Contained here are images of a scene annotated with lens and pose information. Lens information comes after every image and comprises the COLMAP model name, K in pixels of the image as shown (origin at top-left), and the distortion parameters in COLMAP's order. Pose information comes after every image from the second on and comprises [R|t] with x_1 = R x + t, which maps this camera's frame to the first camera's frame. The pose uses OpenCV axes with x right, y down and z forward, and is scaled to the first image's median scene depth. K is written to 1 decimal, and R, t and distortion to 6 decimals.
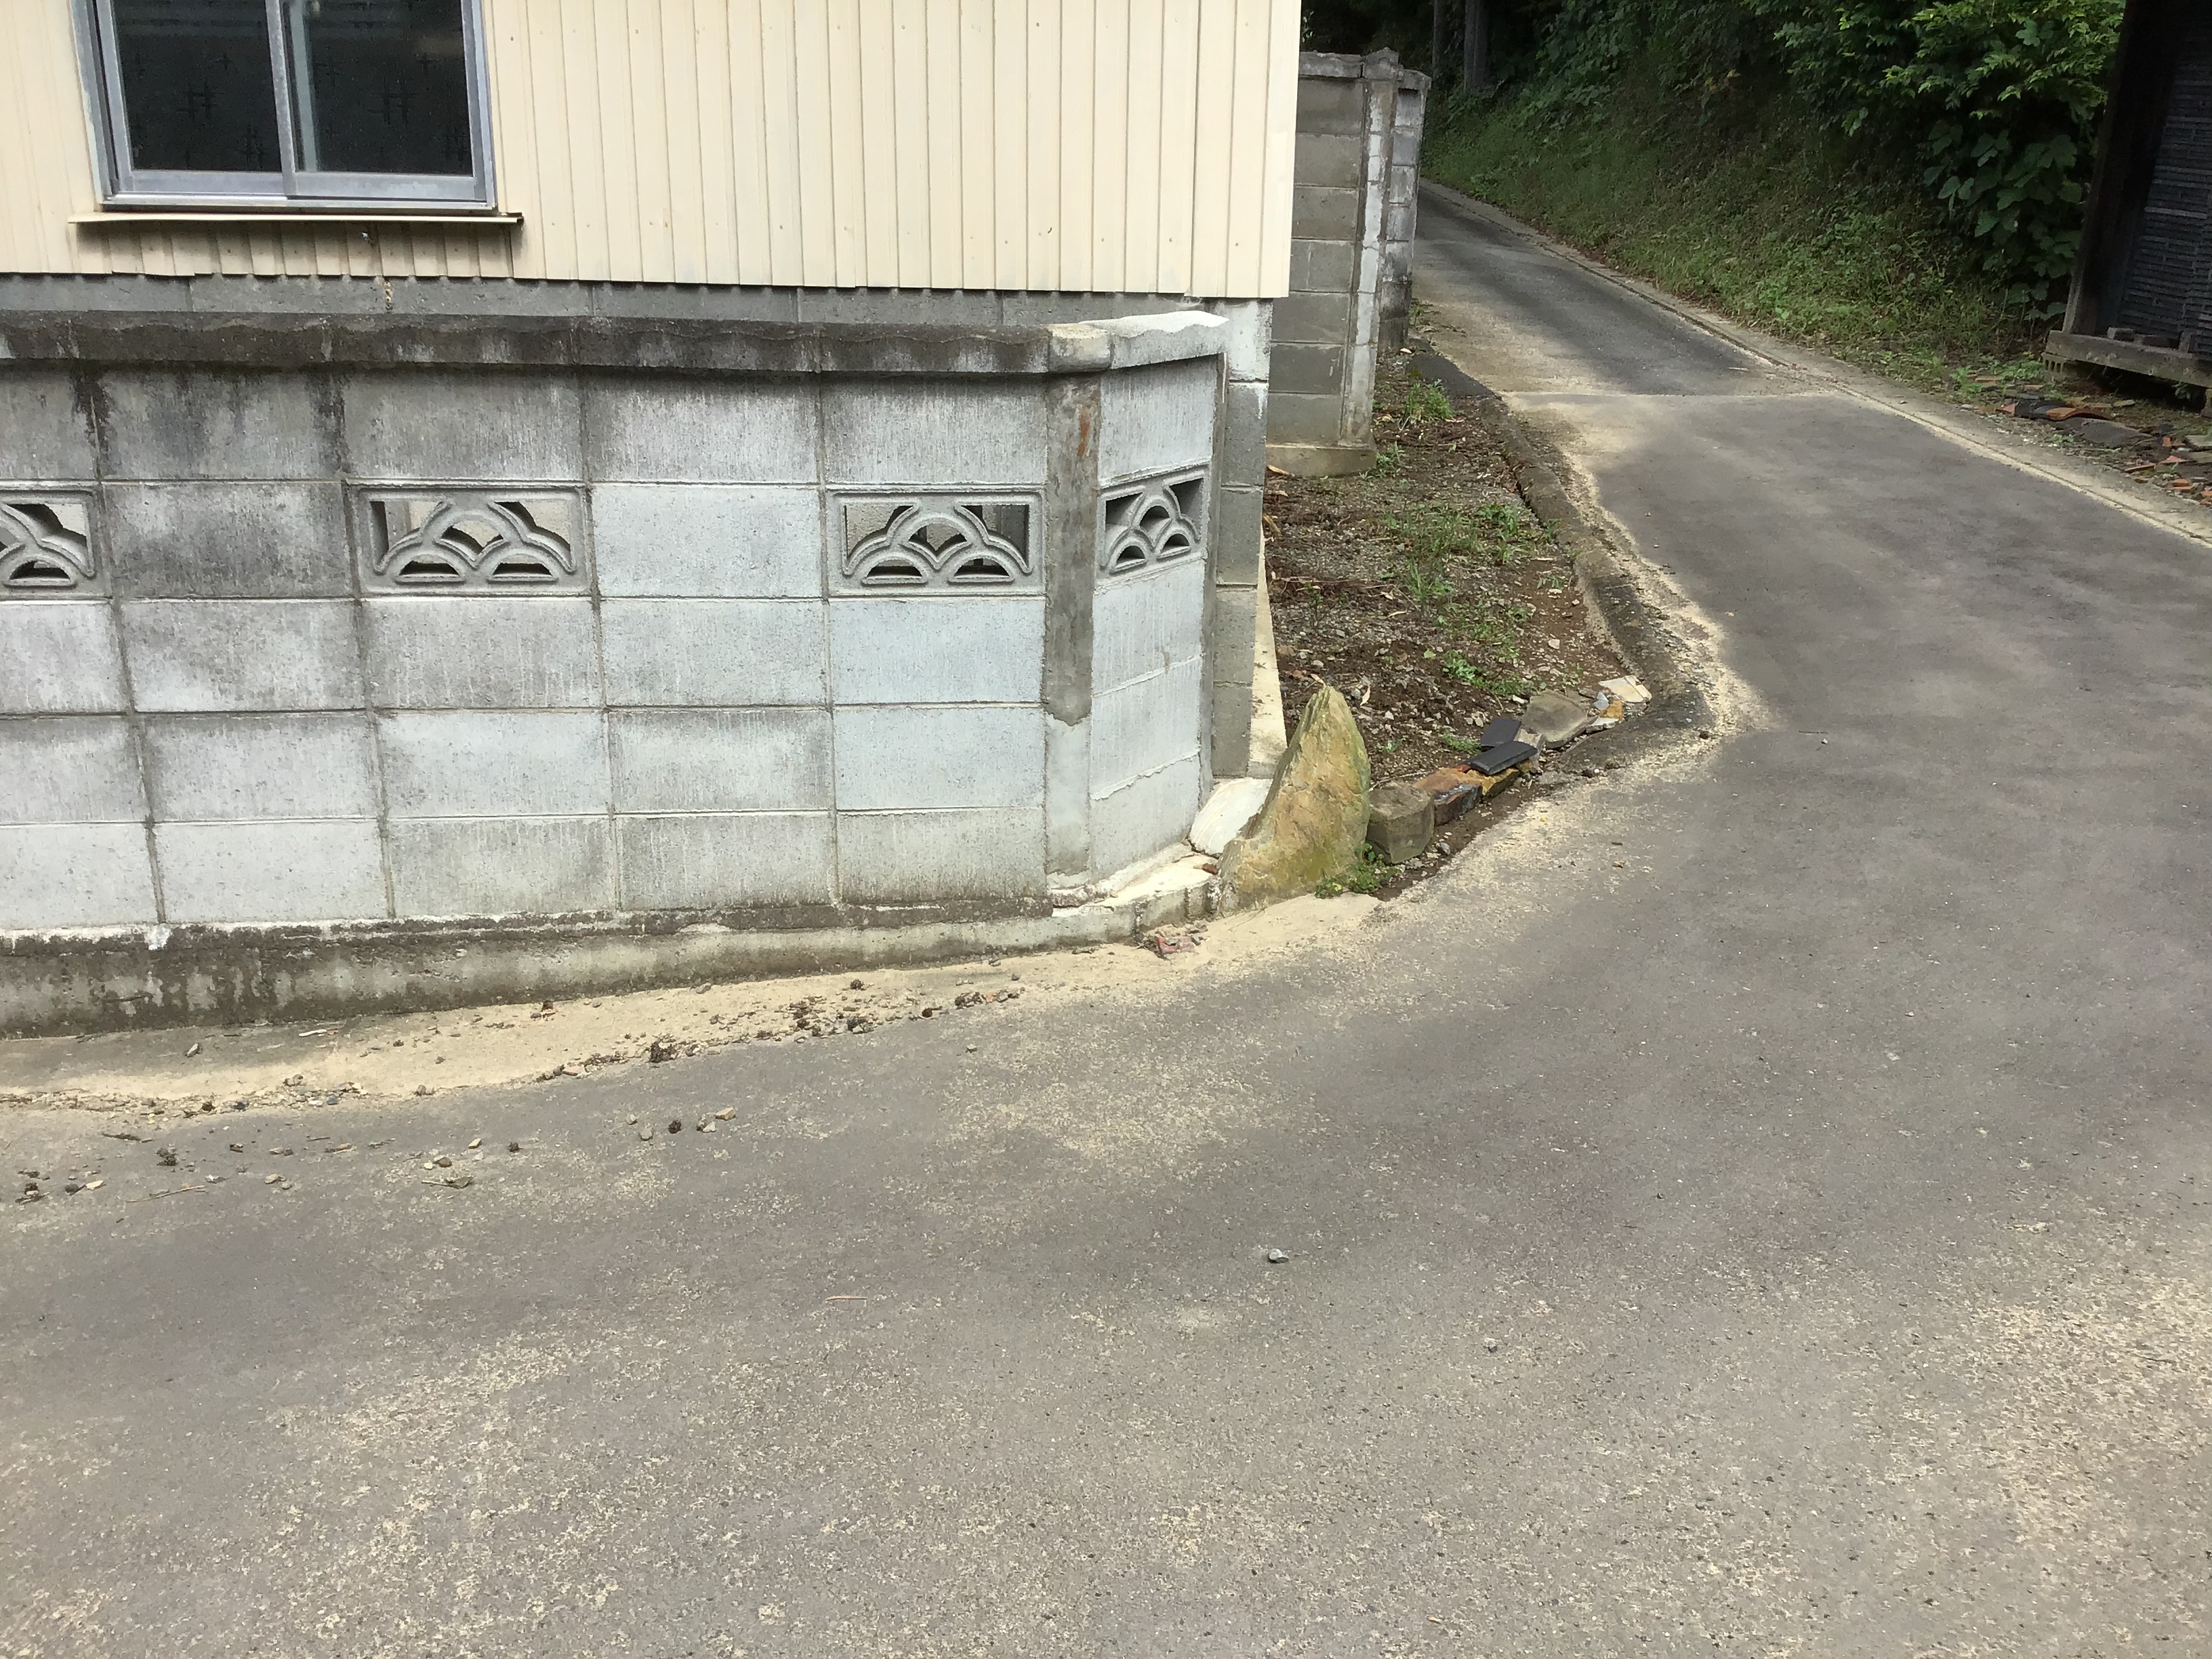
lens RADIAL K [[1994.1, 0, 1076.1], [0, 1994.1, 842.8], [0, 0, 1]] dist [0.117001, -0.249972]
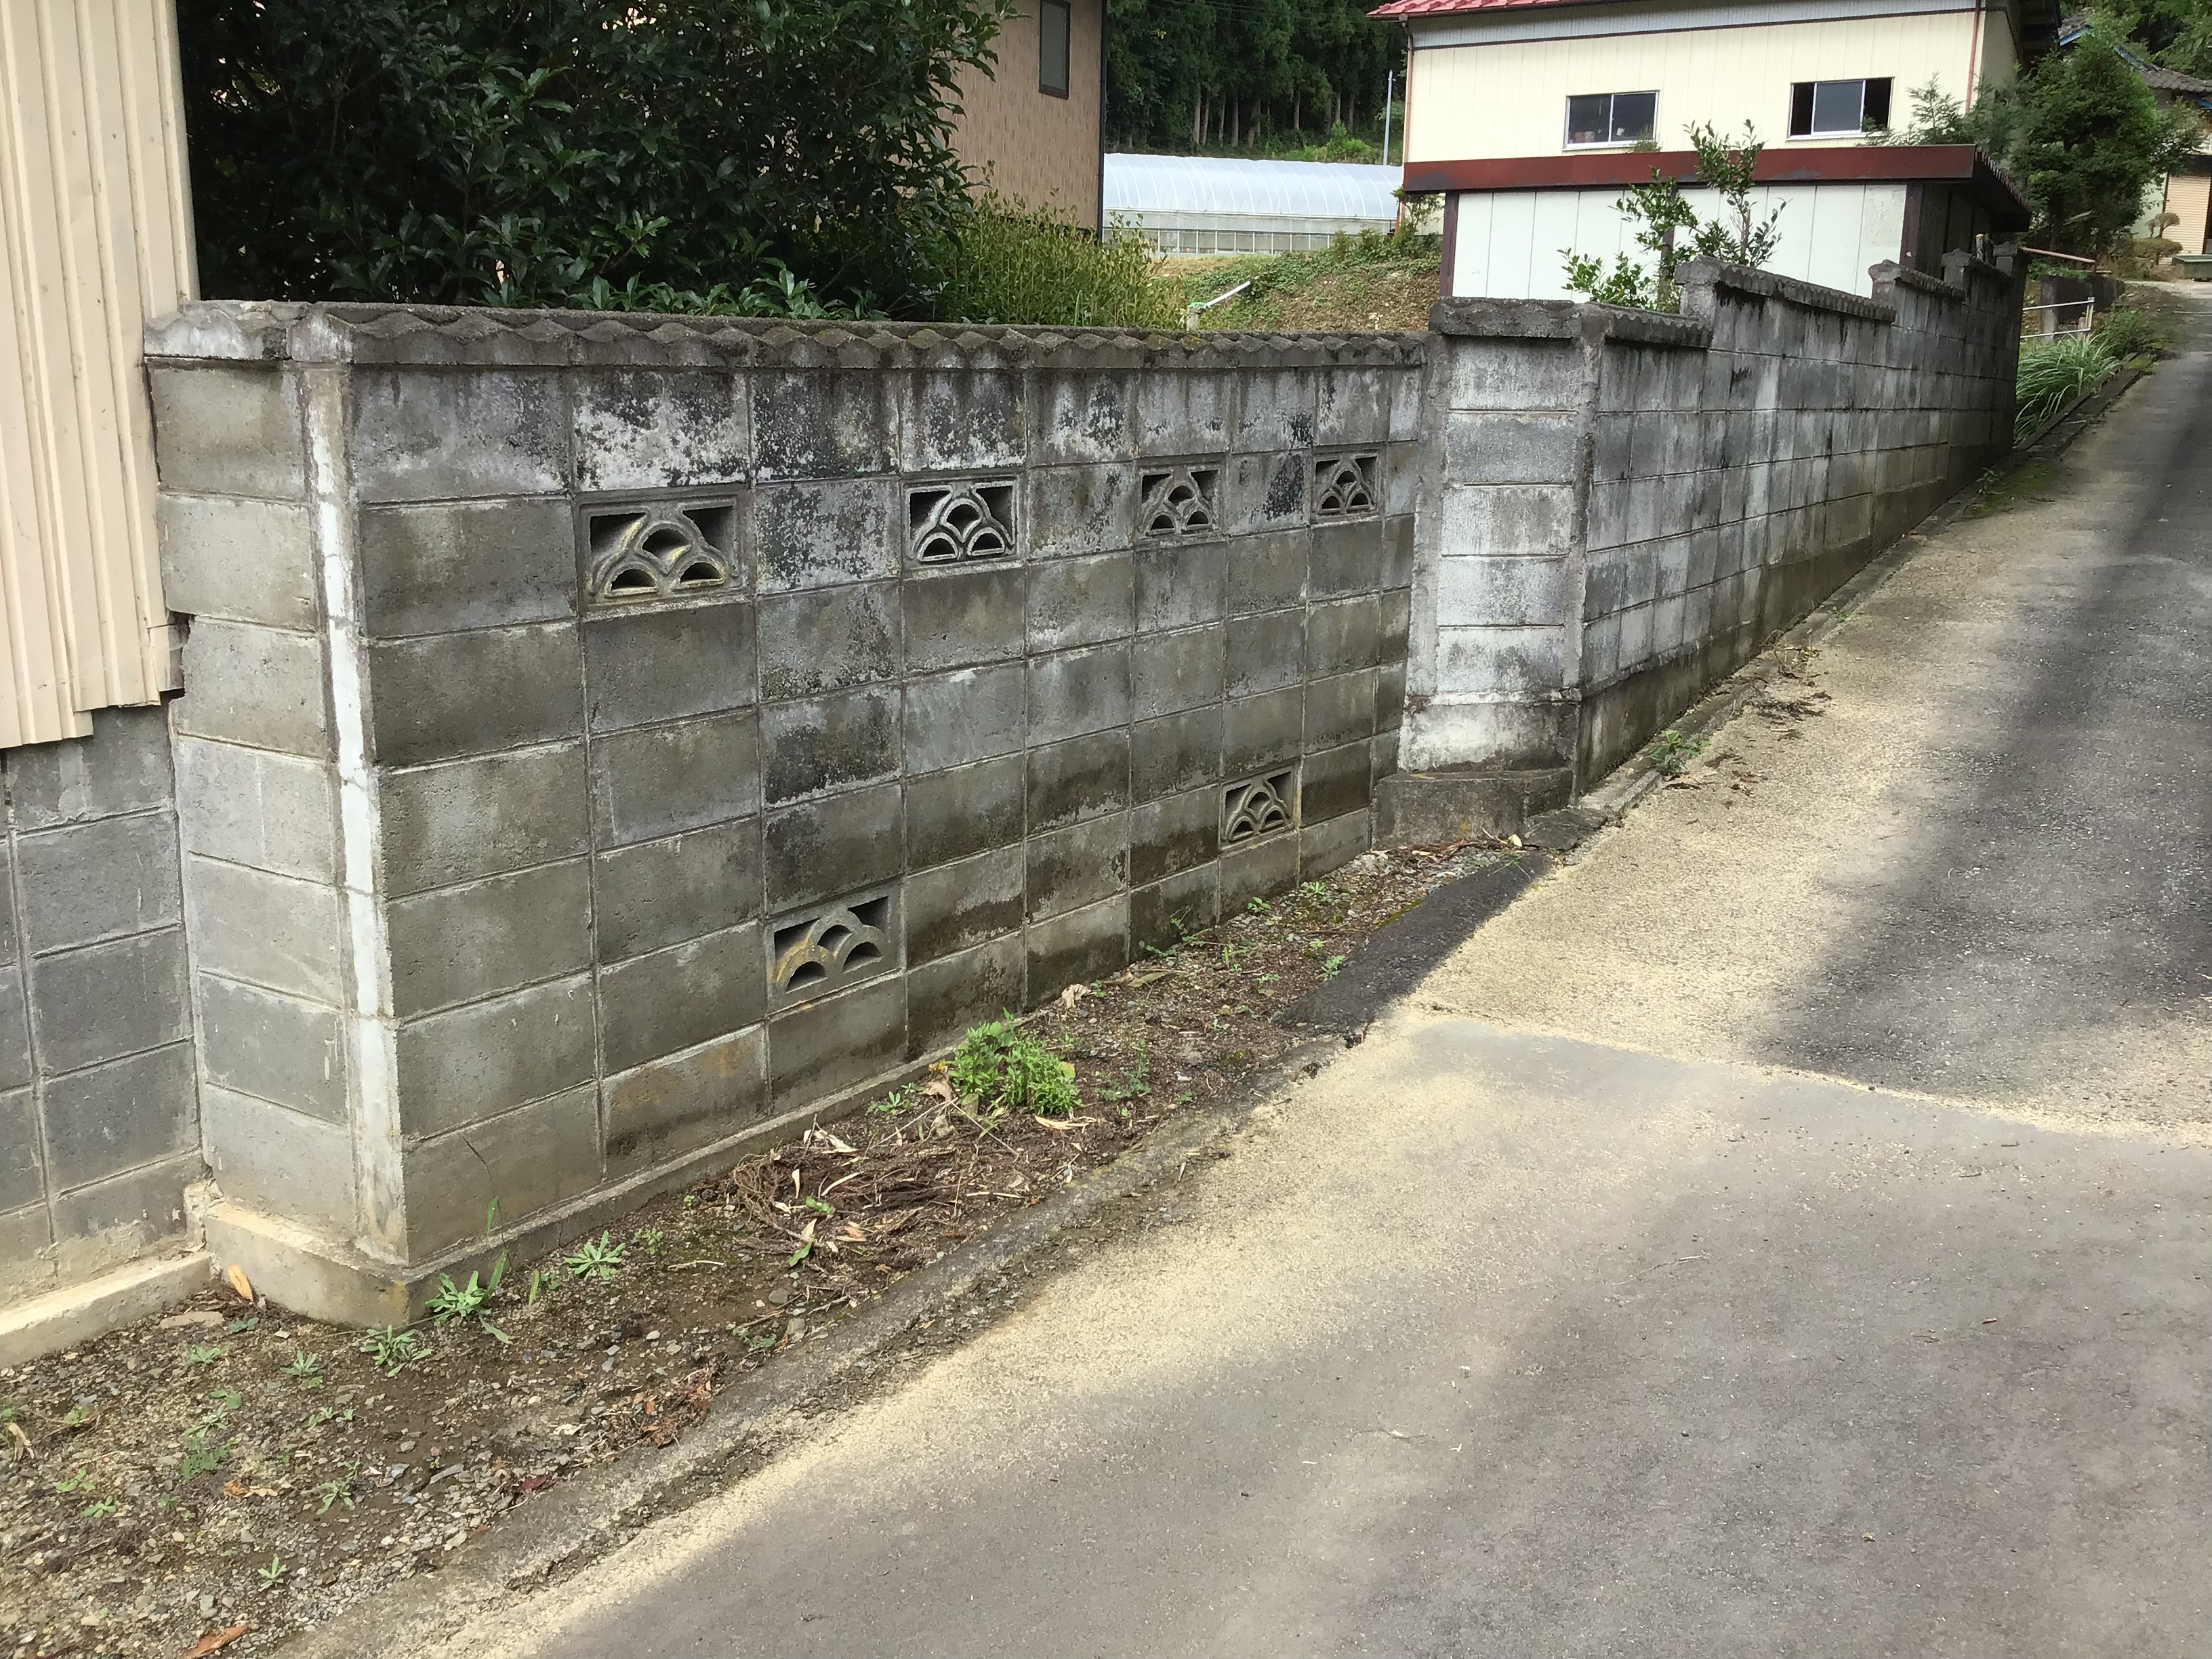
lens RADIAL K [[1974.8, 0, 1096.9], [0, 1974.8, 828.9], [0, 0, 1]] dist [0.107920, -0.218517]
pose [[0.856784, 0.087554, -0.508188, 1.022230], [-0.142772, 0.987233, -0.070621, -0.623407], [0.495517, 0.133062, 0.858346, 1.660297]]
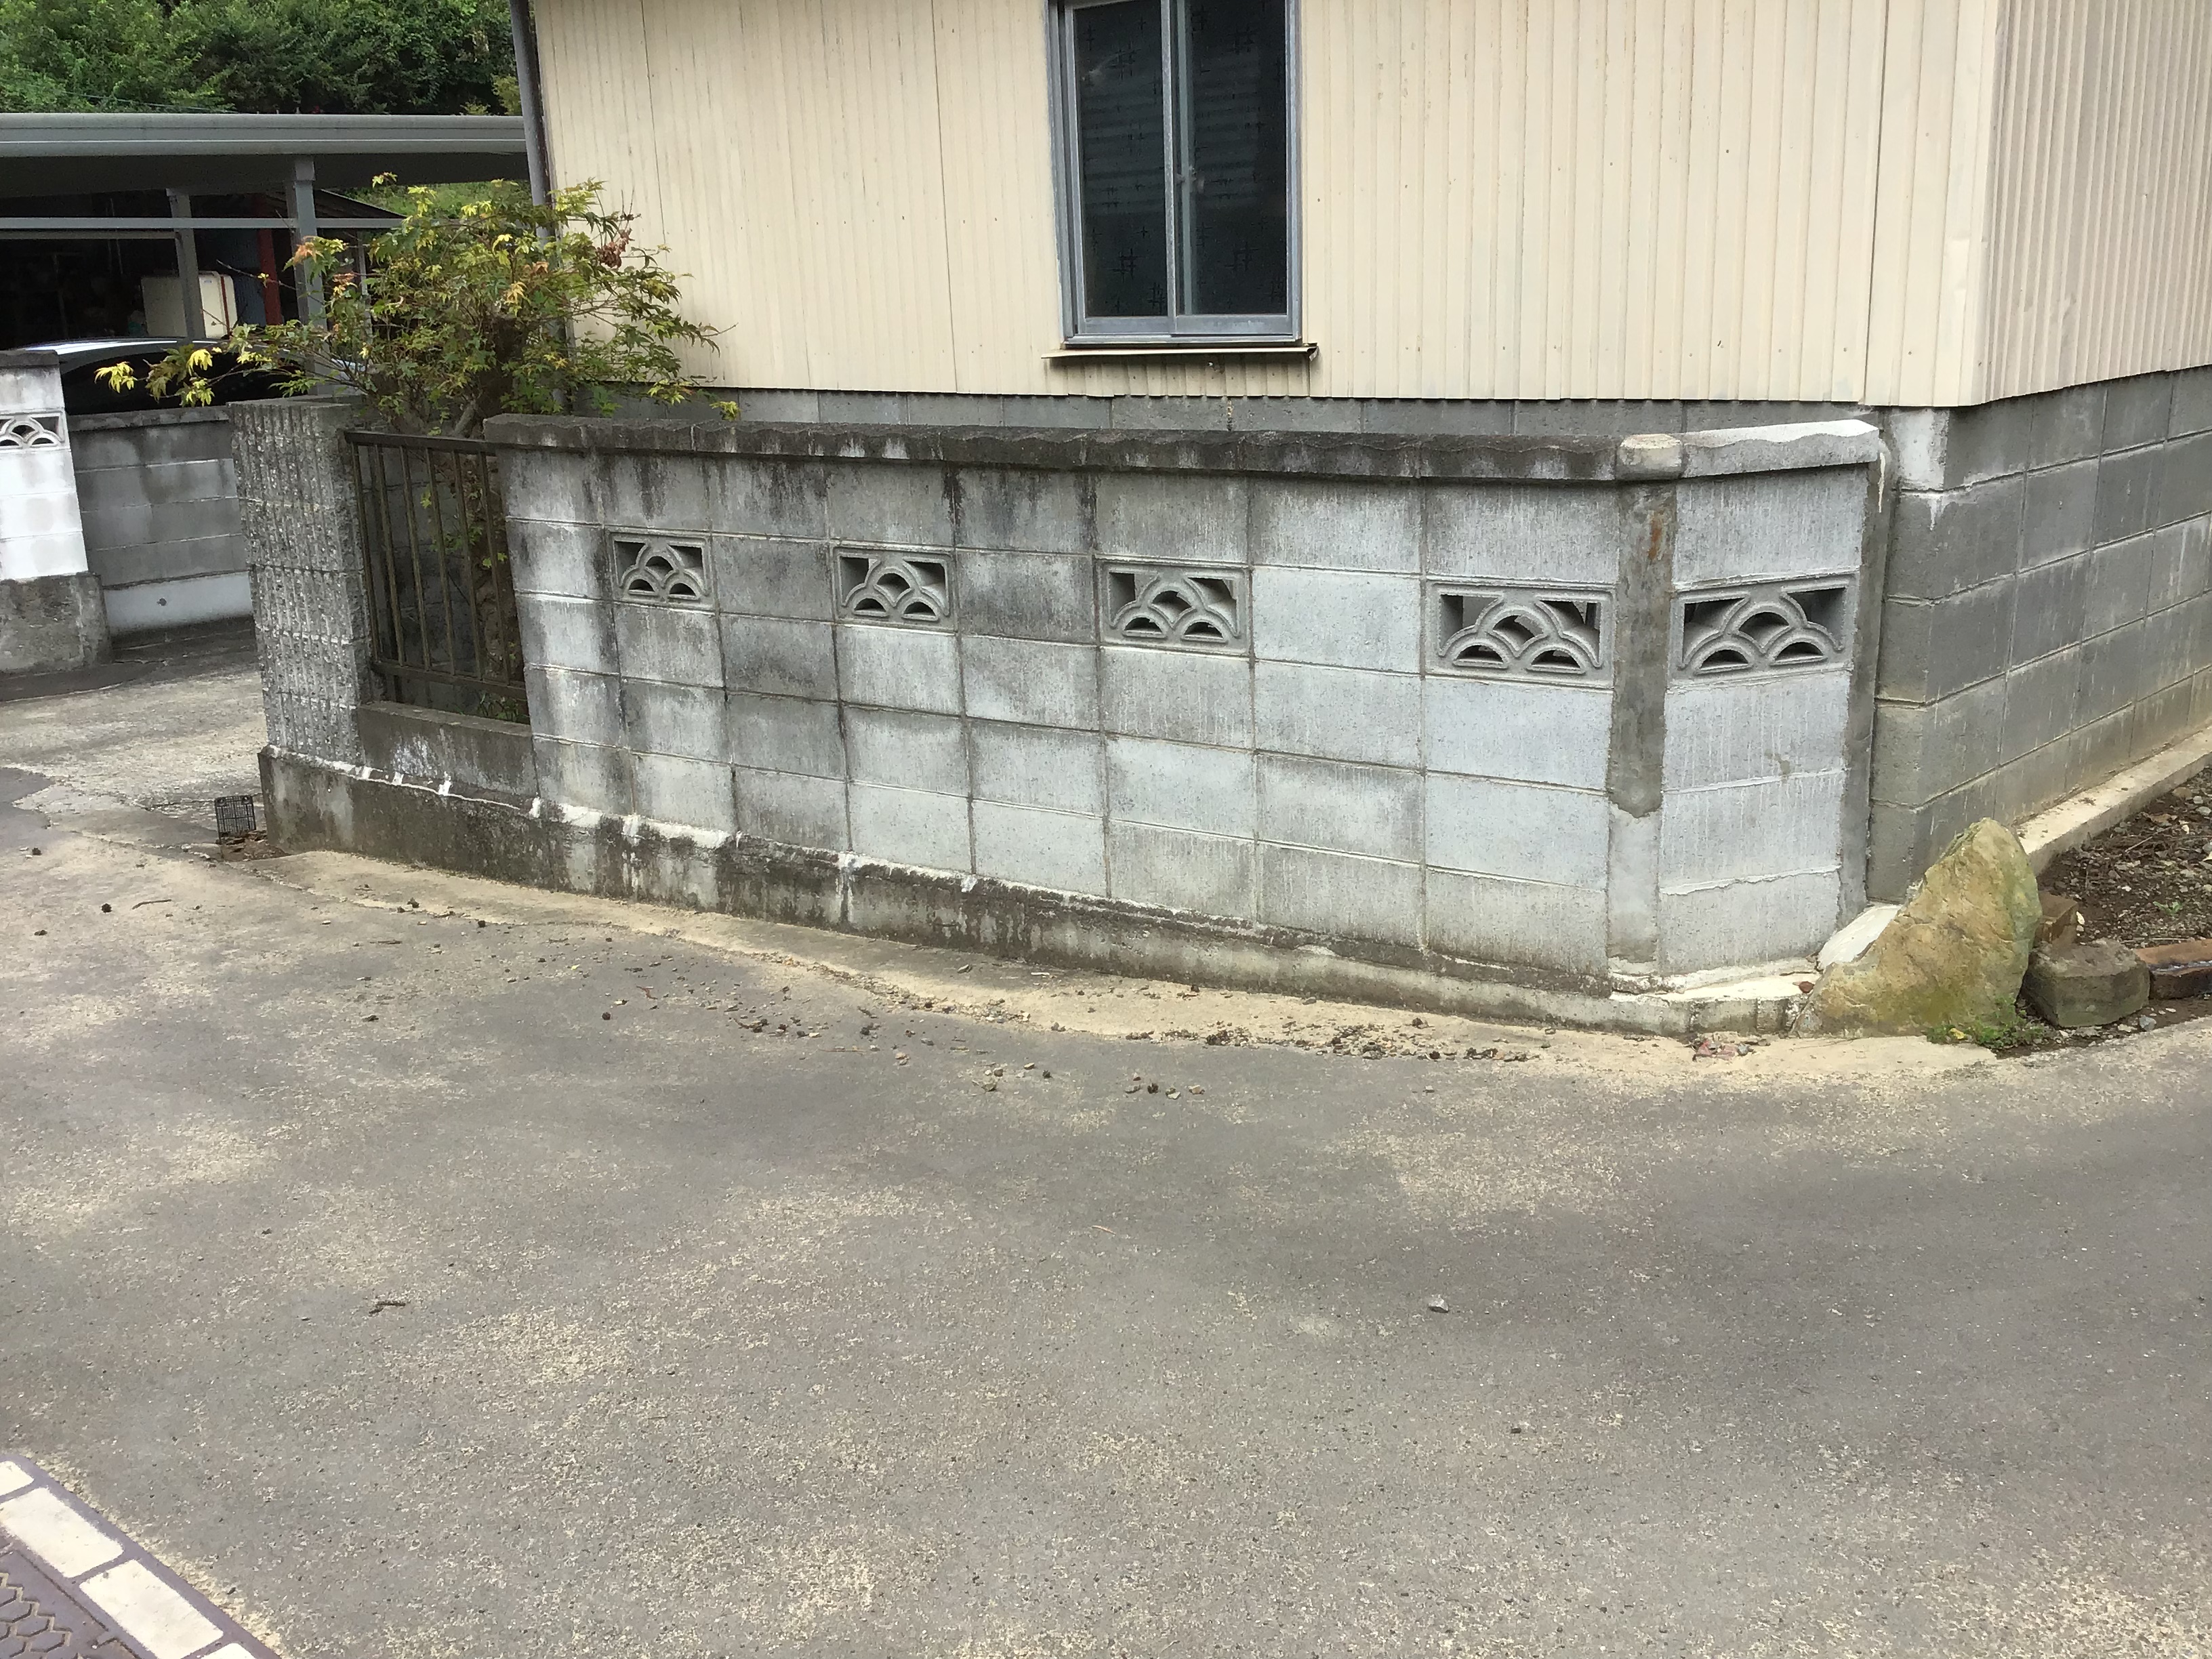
lens RADIAL K [[1974.8, 0, 1096.9], [0, 1974.8, 828.9], [0, 0, 1]] dist [0.107920, -0.218517]
pose [[0.755110, 0.133930, -0.641773, 0.450587], [-0.162827, 0.986551, 0.014298, -0.022111], [0.635056, 0.093701, 0.766762, 0.035161]]
